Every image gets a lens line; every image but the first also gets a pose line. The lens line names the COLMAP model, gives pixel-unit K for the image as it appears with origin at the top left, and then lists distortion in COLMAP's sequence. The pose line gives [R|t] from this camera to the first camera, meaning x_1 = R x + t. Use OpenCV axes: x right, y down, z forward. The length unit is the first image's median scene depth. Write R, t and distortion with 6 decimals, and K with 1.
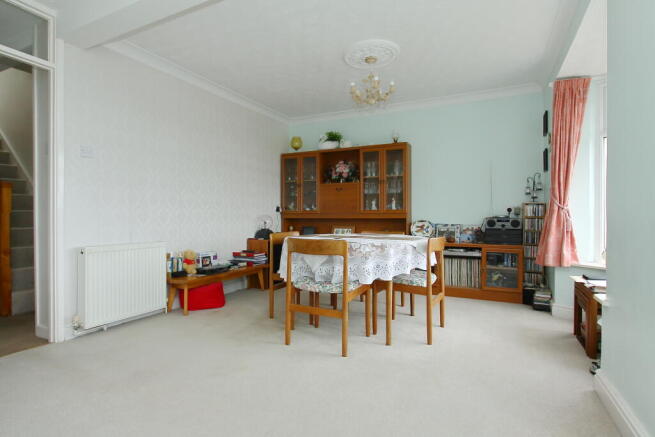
lens RADIAL K [[341.8, 0, 327.5], [0, 341.8, 218.5], [0, 0, 1]] dist [-0.000906, -0.000033]
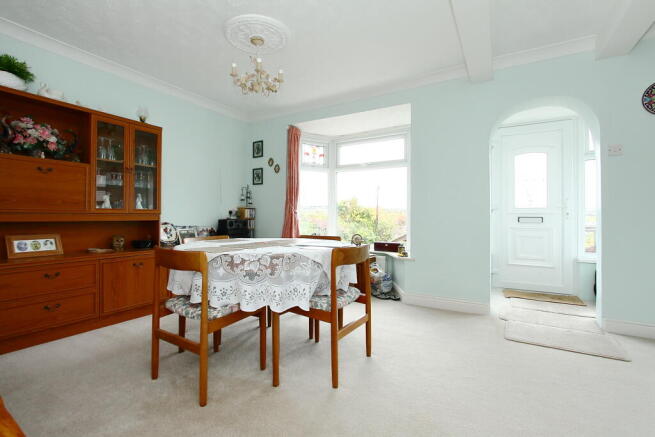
lens RADIAL K [[308.8, 0, 327.5], [0, 308.8, 218.5], [0, 0, 1]] dist [-0.000847, 0.000086]
pose [[0.084748, -0.008231, 0.996368, -0.469924], [-0.006150, 0.999943, 0.008784, -0.014320], [-0.996383, -0.006872, 0.084693, 0.532512]]
